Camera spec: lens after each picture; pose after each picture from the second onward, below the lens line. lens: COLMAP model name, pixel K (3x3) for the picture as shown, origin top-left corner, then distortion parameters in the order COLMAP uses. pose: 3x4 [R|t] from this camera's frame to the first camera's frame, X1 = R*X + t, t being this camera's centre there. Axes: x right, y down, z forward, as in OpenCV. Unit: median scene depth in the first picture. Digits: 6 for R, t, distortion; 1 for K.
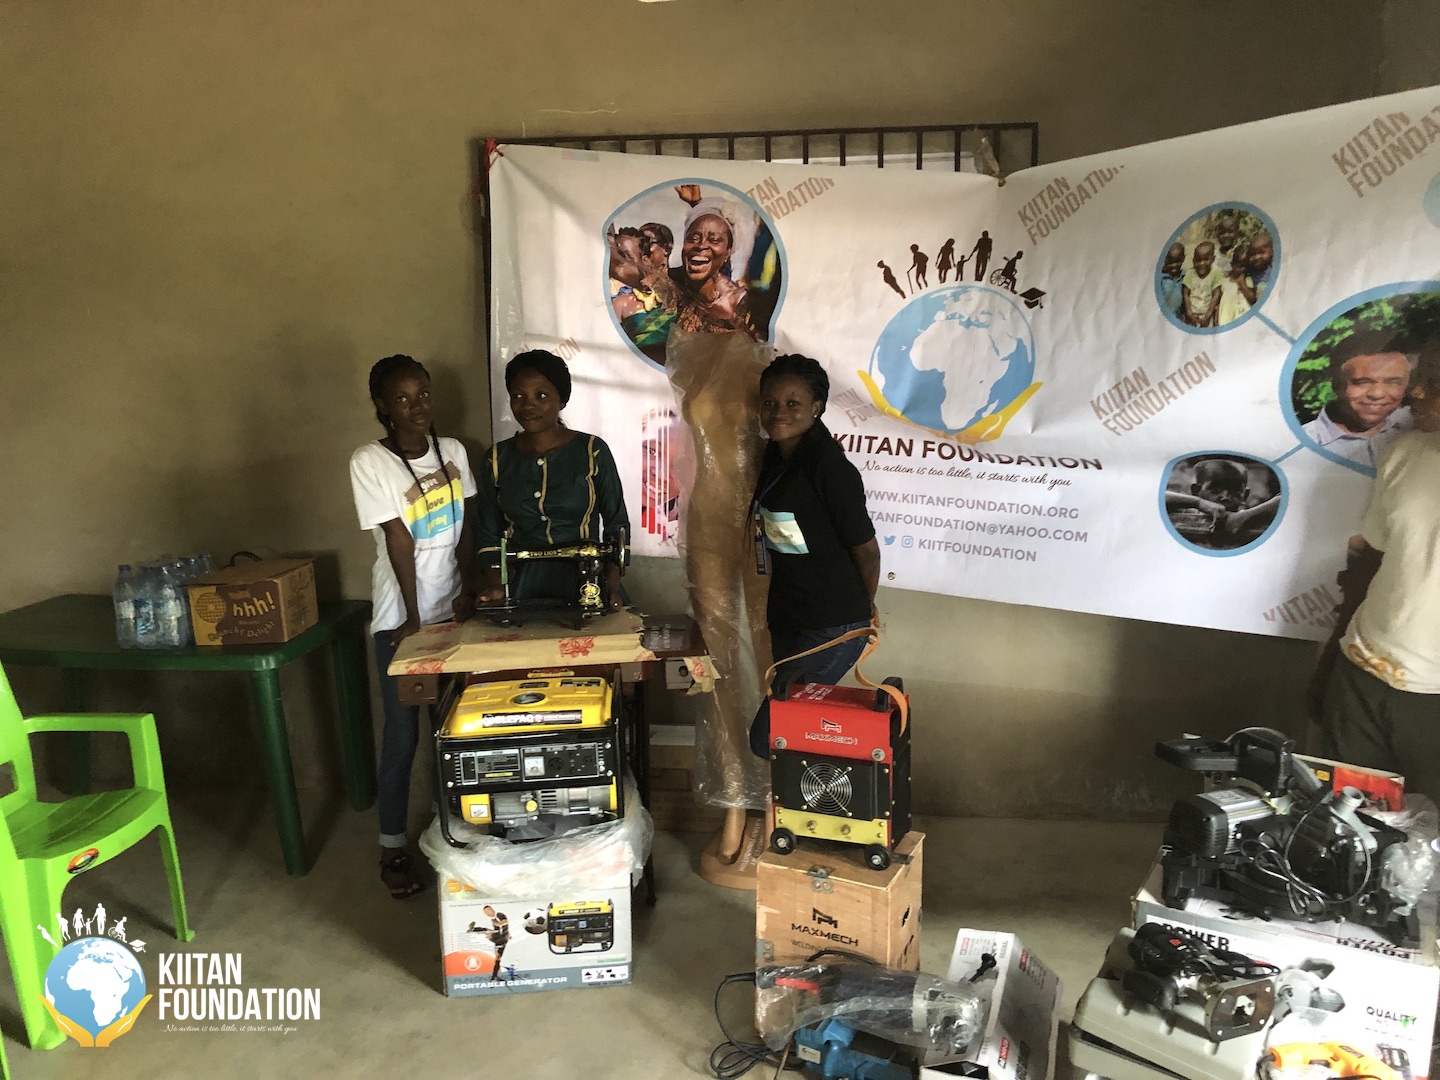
lens RADIAL K [[1211.3, 0, 700.0], [0, 1211.3, 533.2], [0, 0, 1]] dist [0.009929, -0.005837]
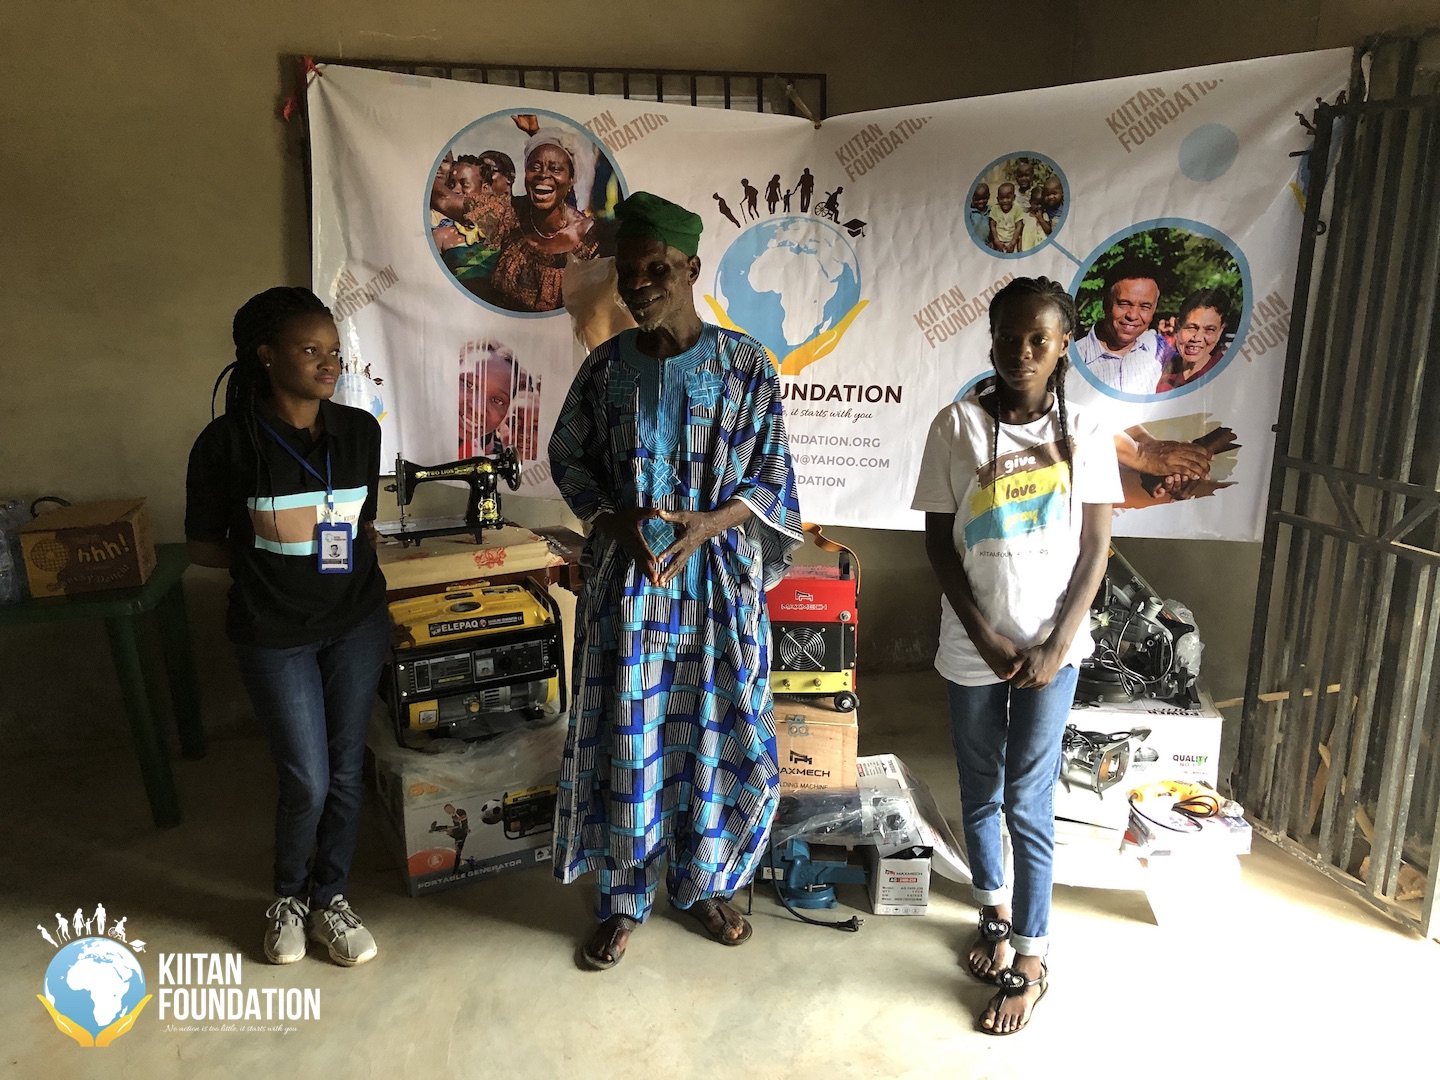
lens RADIAL K [[1211.3, 0, 727.0], [0, 1211.3, 538.2], [0, 0, 1]] dist [0.009929, -0.005837]
pose [[0.929281, -0.078402, 0.360956, -0.312366], [0.058885, 0.996161, 0.064774, 0.023100], [-0.364649, -0.038938, 0.930331, -0.060054]]
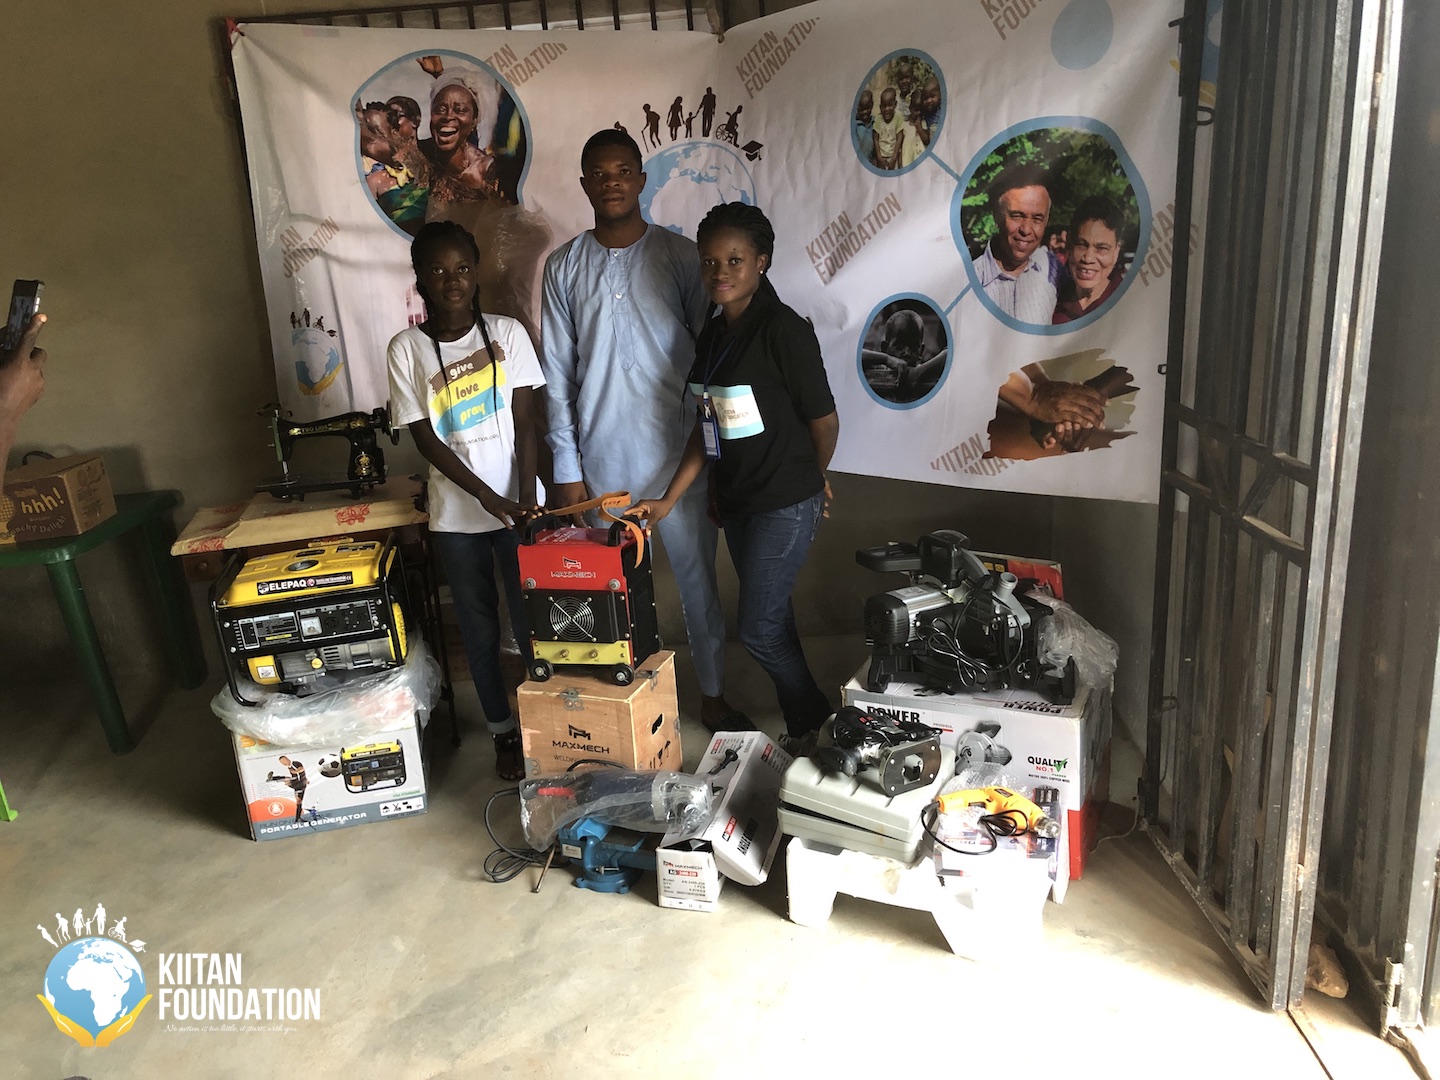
lens RADIAL K [[1211.3, 0, 711.7], [0, 1211.3, 532.8], [0, 0, 1]] dist [0.009929, -0.005837]
pose [[0.993358, -0.085186, 0.077352, 0.139493], [0.076422, 0.990995, 0.109947, 0.019246], [-0.086021, -0.103306, 0.990923, -0.088136]]
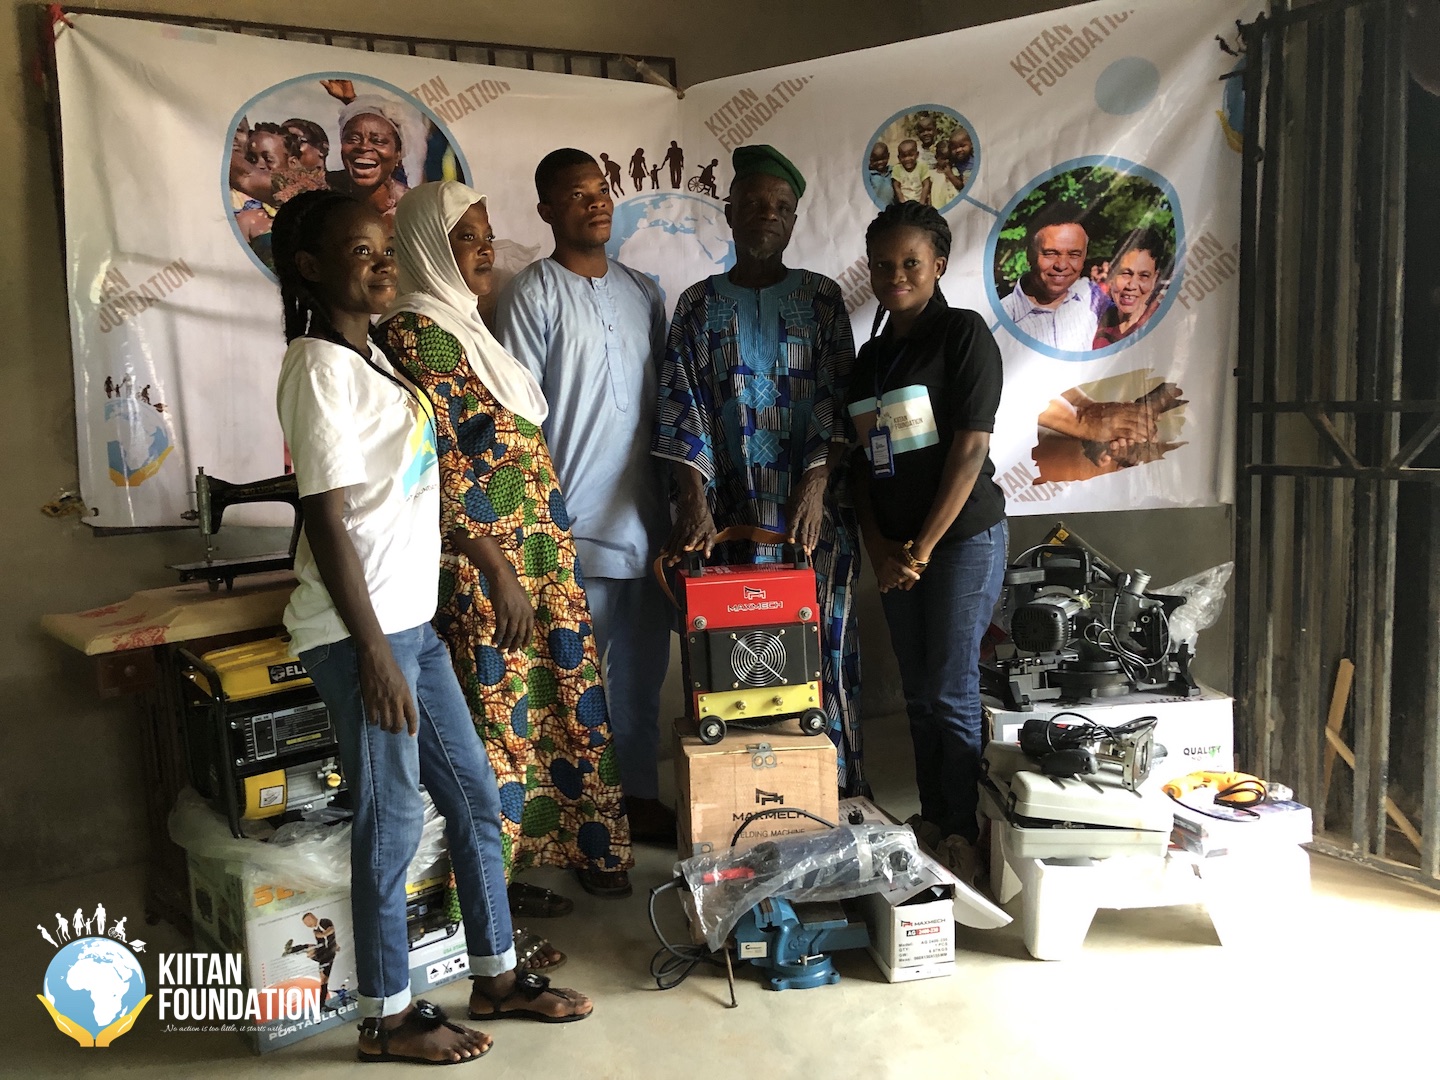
lens RADIAL K [[1211.3, 0, 728.6], [0, 1211.3, 535.7], [0, 0, 1]] dist [0.009929, -0.005837]
pose [[0.828442, -0.091900, 0.552483, -0.356312], [0.137002, 0.989730, -0.040801, 0.138824], [-0.543060, 0.109493, 0.832525, 0.192429]]
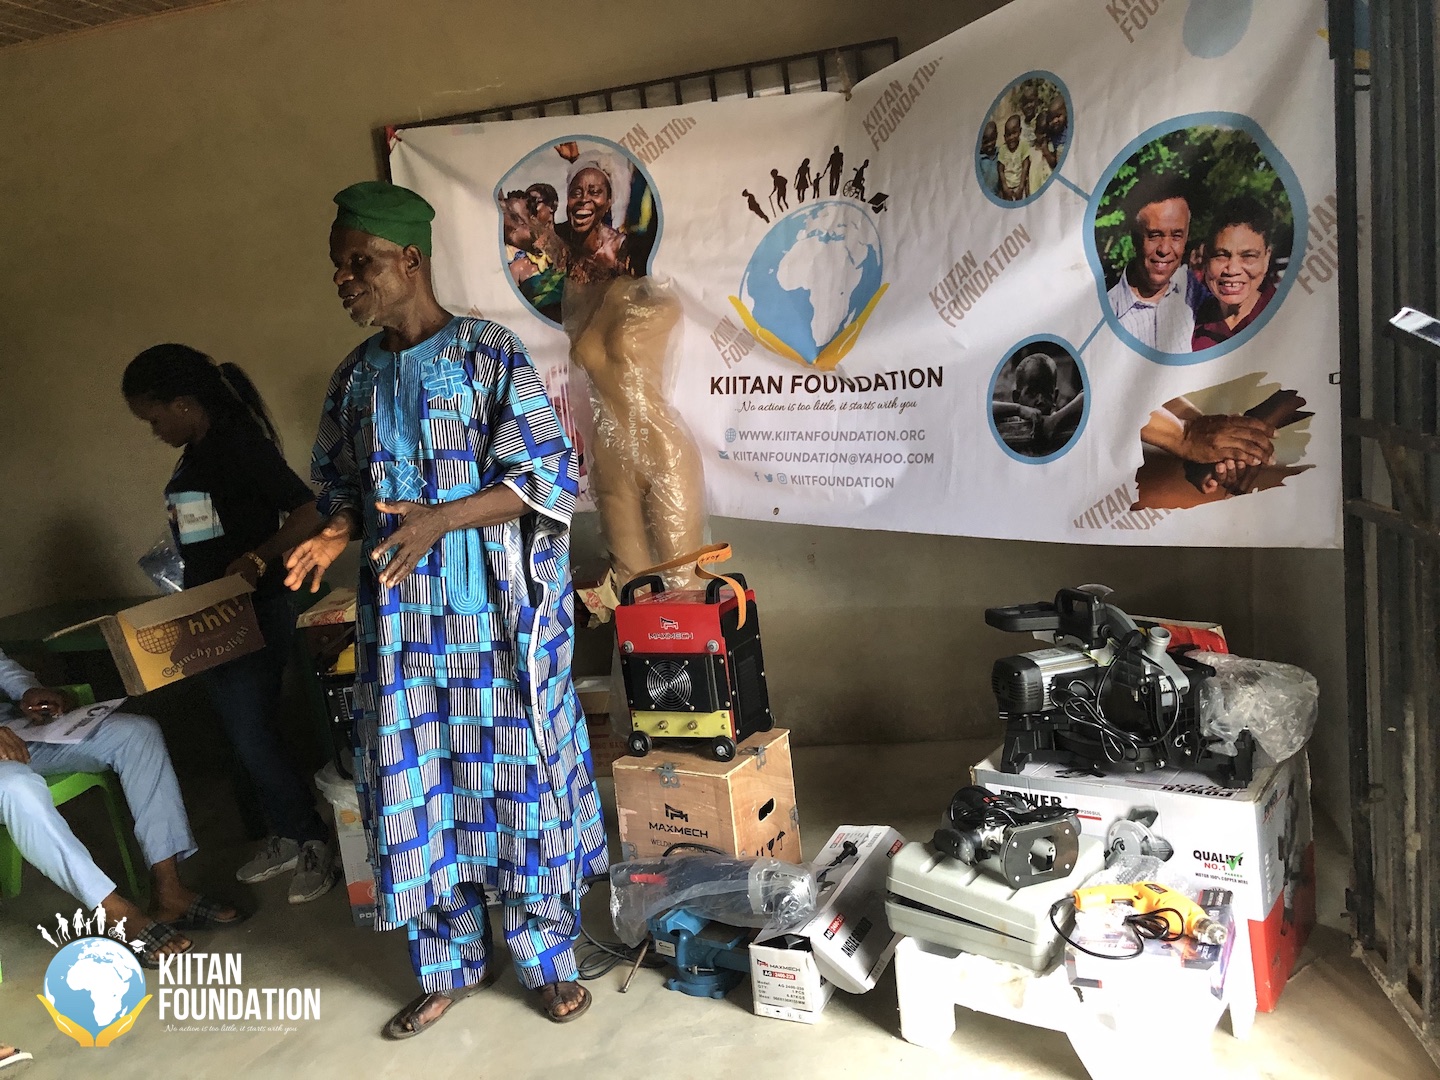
lens RADIAL K [[1211.3, 0, 709.7], [0, 1211.3, 516.3], [0, 0, 1]] dist [0.009929, -0.005837]
pose [[0.990699, -0.090622, -0.101505, 0.231921], [0.086383, 0.995226, -0.045412, 0.108360], [0.105136, 0.036221, 0.993798, -0.008205]]
